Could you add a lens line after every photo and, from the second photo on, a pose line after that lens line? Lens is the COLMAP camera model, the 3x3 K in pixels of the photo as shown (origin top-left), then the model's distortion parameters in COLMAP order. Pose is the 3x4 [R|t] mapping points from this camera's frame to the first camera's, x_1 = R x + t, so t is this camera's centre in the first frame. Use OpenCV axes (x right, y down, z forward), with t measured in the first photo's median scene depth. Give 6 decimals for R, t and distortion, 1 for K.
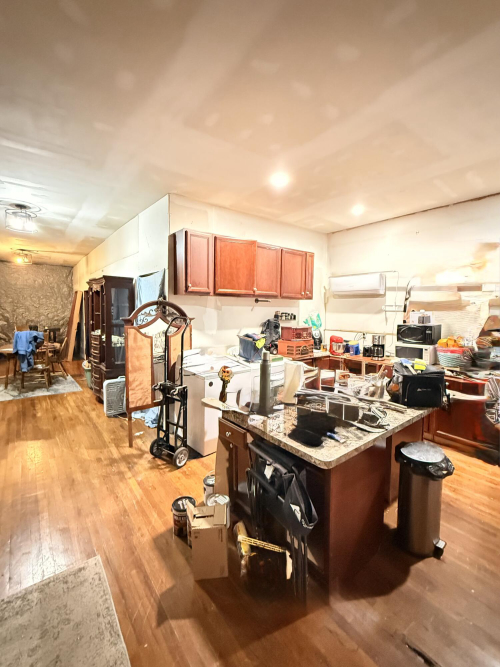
lens RADIAL K [[293.9, 0, 250.0], [0, 293.9, 333.5], [0, 0, 1]] dist [-0.000886, -0.000138]
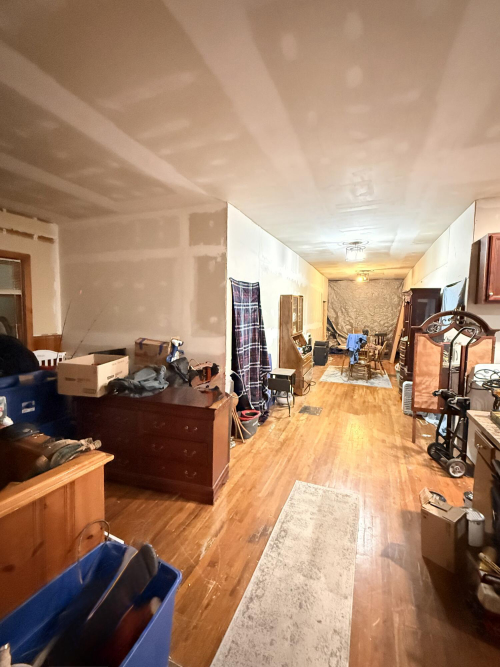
lens RADIAL K [[290.0, 0, 250.0], [0, 290.0, 333.5], [0, 0, 1]] dist [-0.006169, -0.000821]
pose [[0.498348, 0.055245, -0.865215, 0.195191], [-0.075992, 0.996910, 0.019883, 0.000449], [0.863640, 0.055841, 0.501006, -0.096851]]
